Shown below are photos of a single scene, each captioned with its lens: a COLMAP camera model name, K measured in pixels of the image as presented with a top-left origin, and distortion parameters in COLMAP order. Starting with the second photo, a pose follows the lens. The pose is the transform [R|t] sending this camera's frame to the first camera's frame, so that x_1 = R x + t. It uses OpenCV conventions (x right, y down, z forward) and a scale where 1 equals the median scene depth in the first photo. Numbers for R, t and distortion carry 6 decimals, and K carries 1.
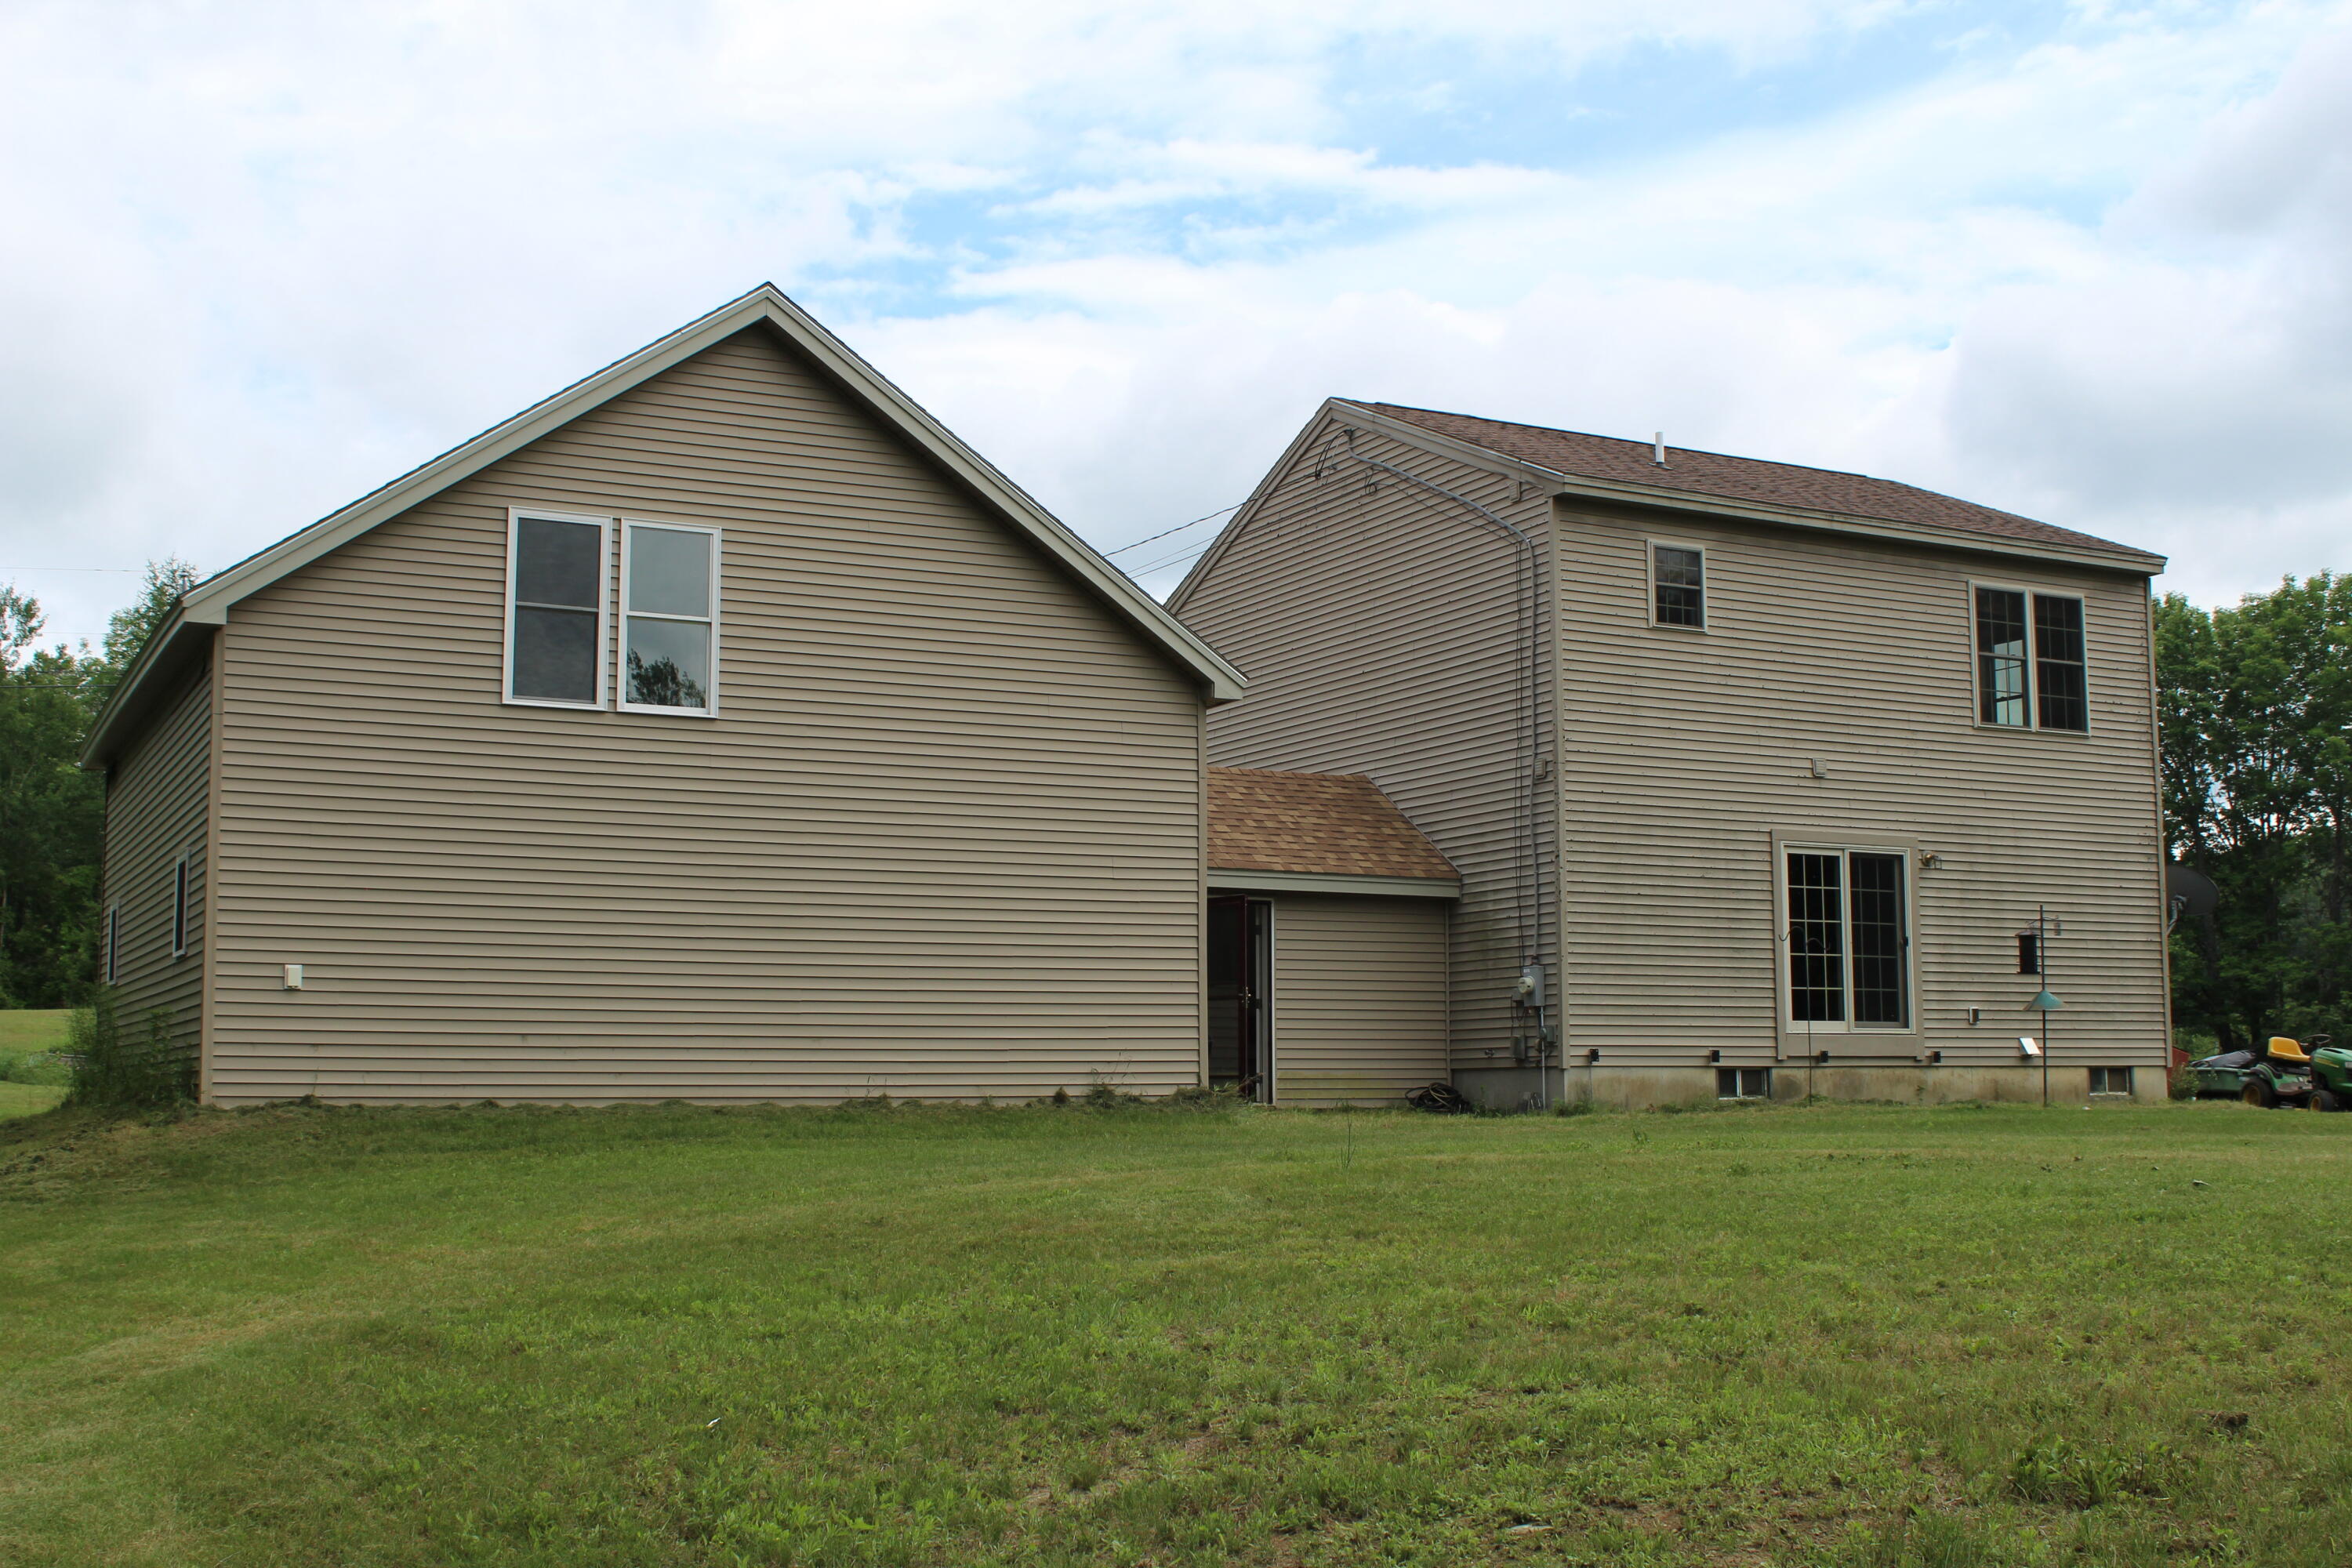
lens RADIAL K [[2565.0, 0, 1173.3], [0, 2565.0, 784.2], [0, 0, 1]] dist [-0.095579, 0.000000]
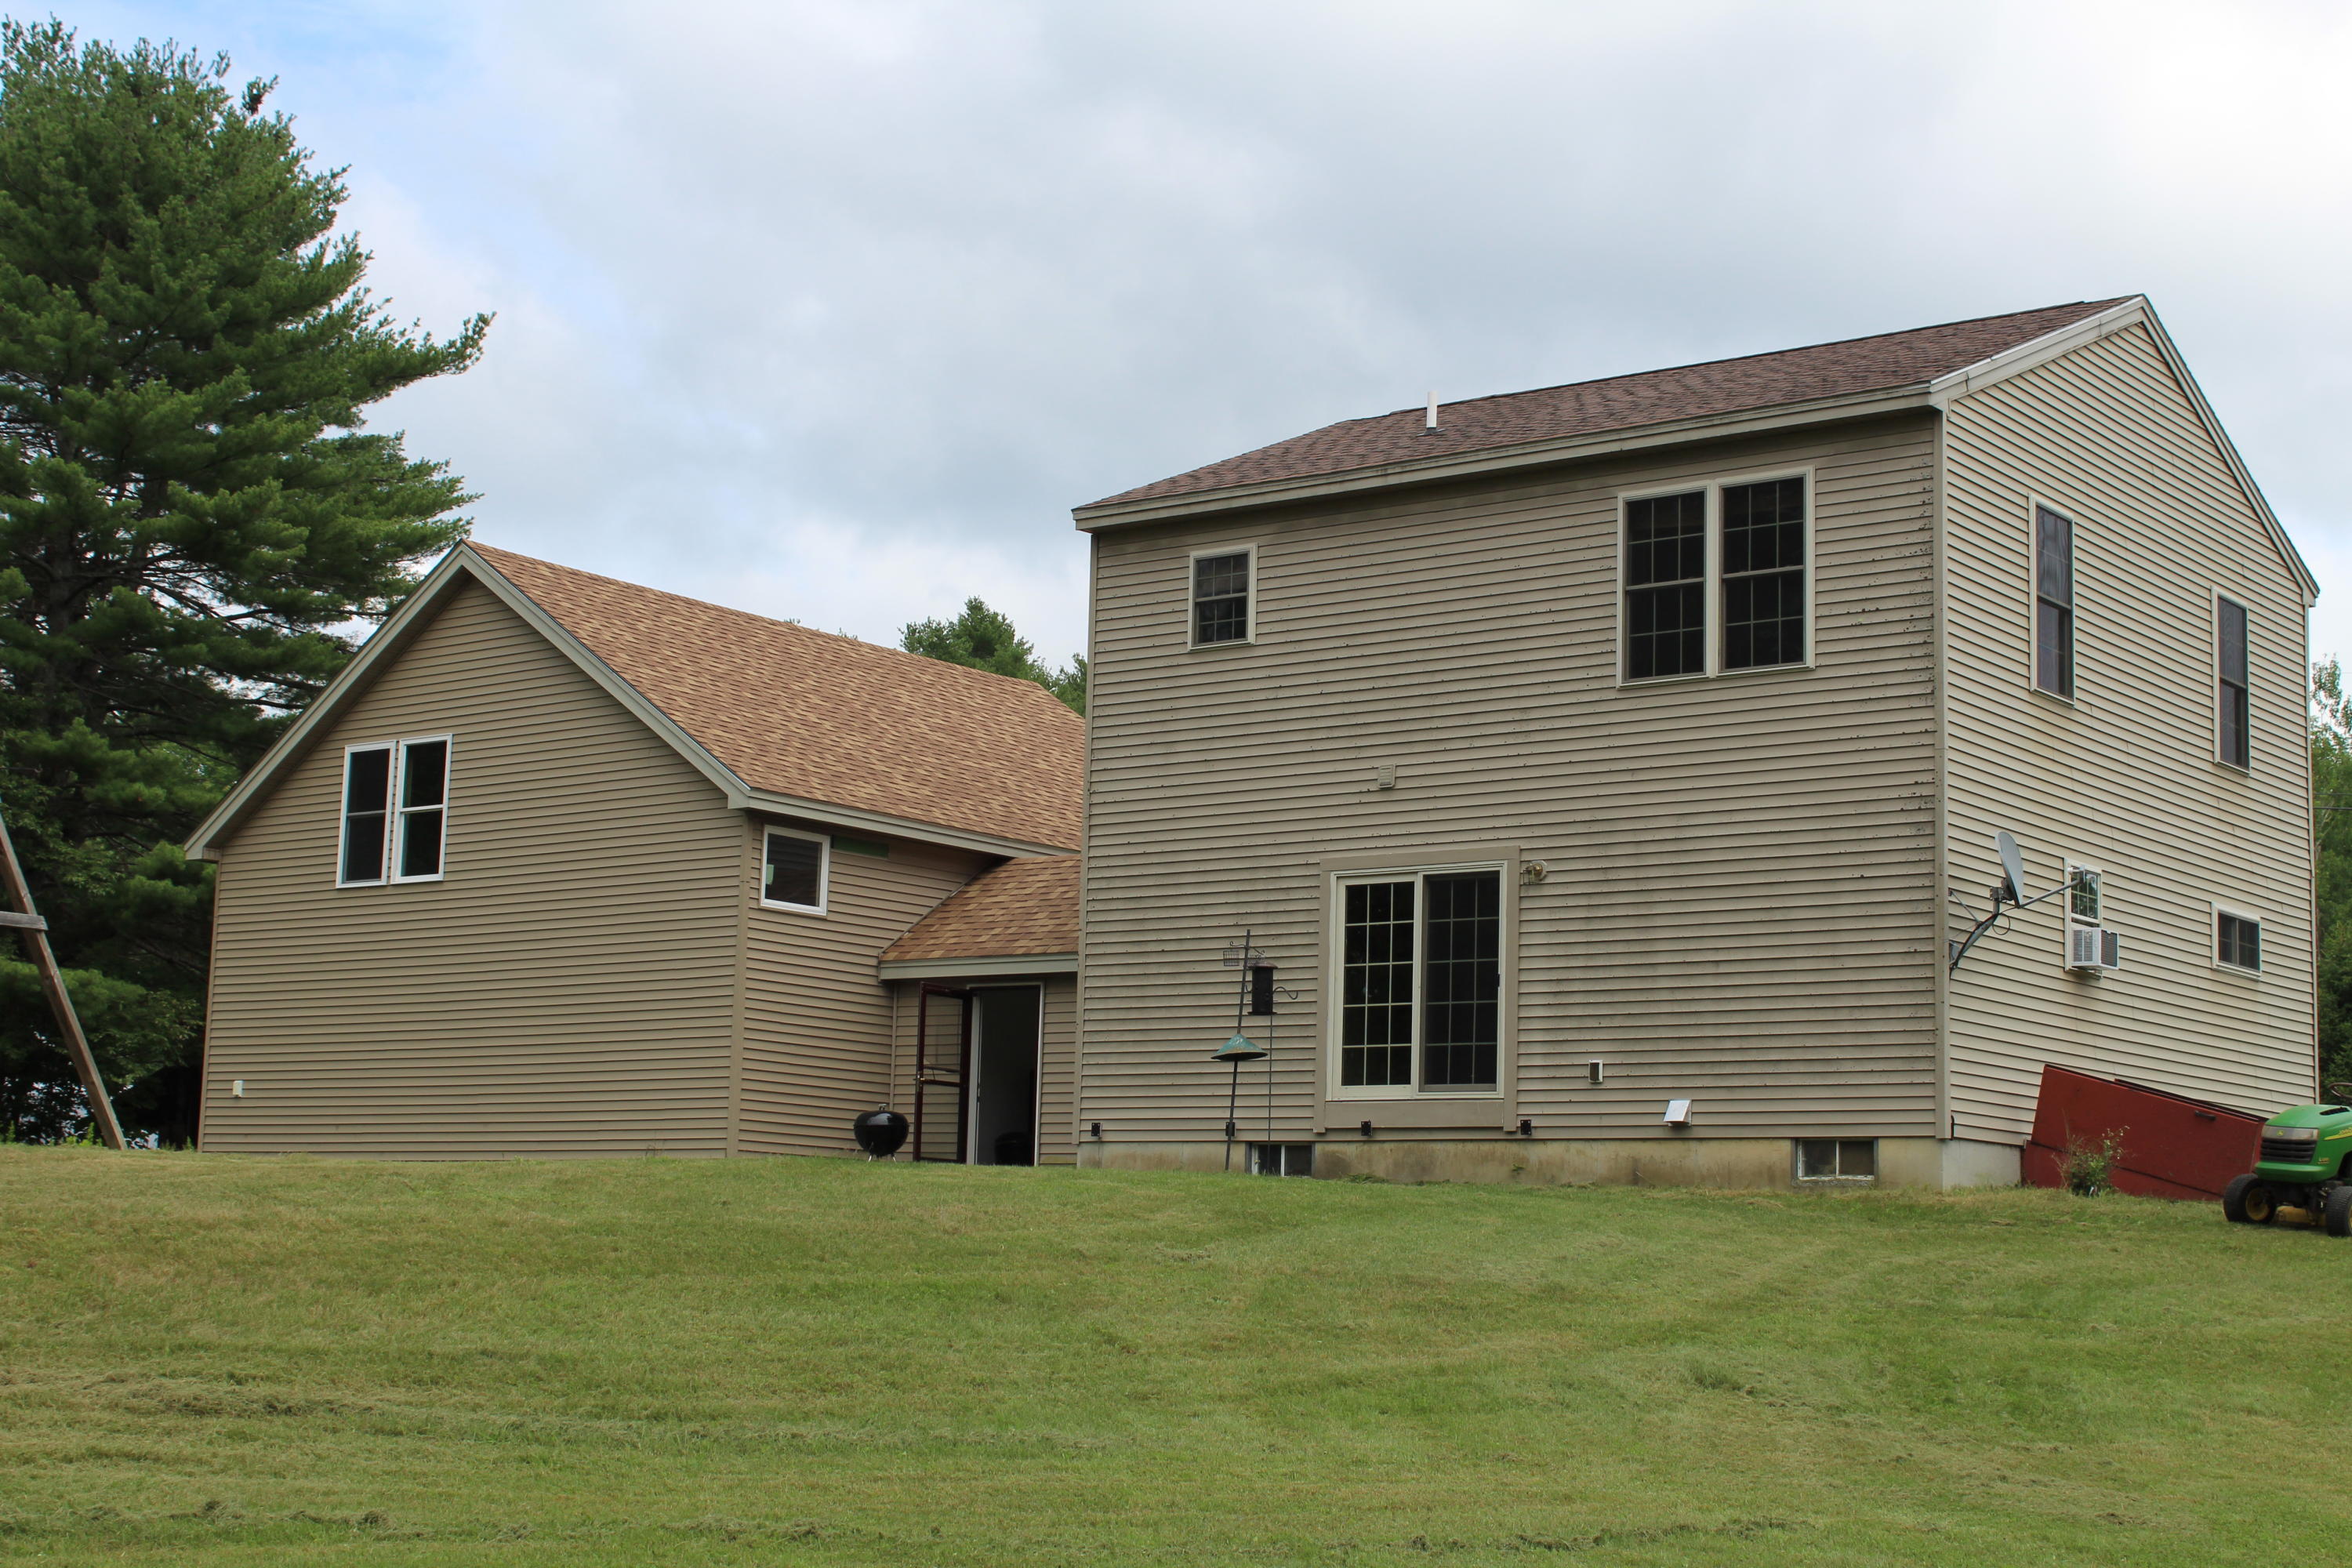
lens RADIAL K [[3314.8, 0, 1172.5], [0, 3314.8, 772.5], [0, 0, 1]] dist [-0.072253, 0.000000]
pose [[0.430837, -0.123839, -0.893892, 1.182800], [0.082931, 0.991781, -0.097430, 0.090745], [0.898611, -0.032155, 0.437566, 0.472432]]
